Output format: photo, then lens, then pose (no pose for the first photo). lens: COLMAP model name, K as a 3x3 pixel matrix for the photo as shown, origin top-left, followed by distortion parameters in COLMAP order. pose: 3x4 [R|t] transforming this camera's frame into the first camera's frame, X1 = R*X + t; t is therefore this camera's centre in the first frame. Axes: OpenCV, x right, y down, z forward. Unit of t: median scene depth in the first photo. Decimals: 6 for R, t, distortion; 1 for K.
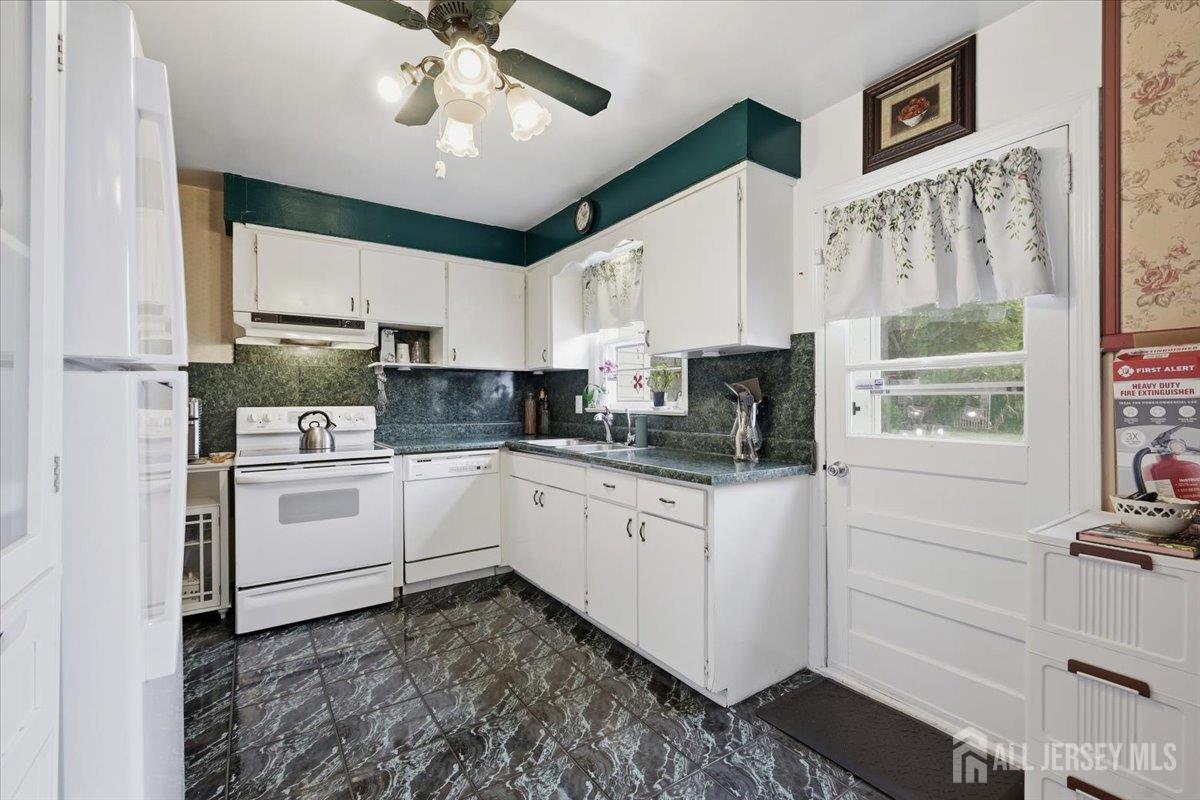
lens RADIAL K [[532.0, 0, 606.3], [0, 532.0, 402.4], [0, 0, 1]] dist [-0.001699, -0.001576]
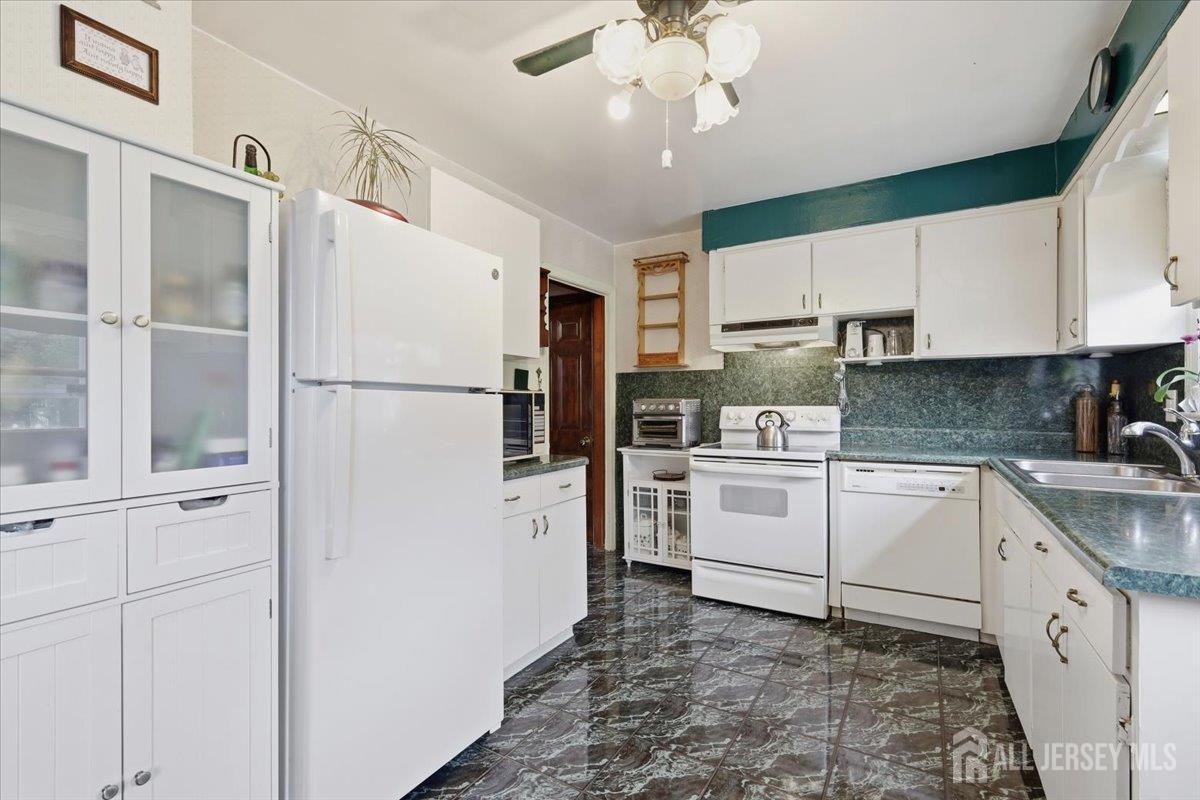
lens RADIAL K [[532.0, 0, 586.4], [0, 532.0, 404.4], [0, 0, 1]] dist [-0.001699, -0.001576]
pose [[0.401793, 0.004785, -0.915718, 0.273274], [-0.000106, 0.999987, 0.005179, -0.000774], [0.915730, -0.001984, 0.401788, 0.260925]]
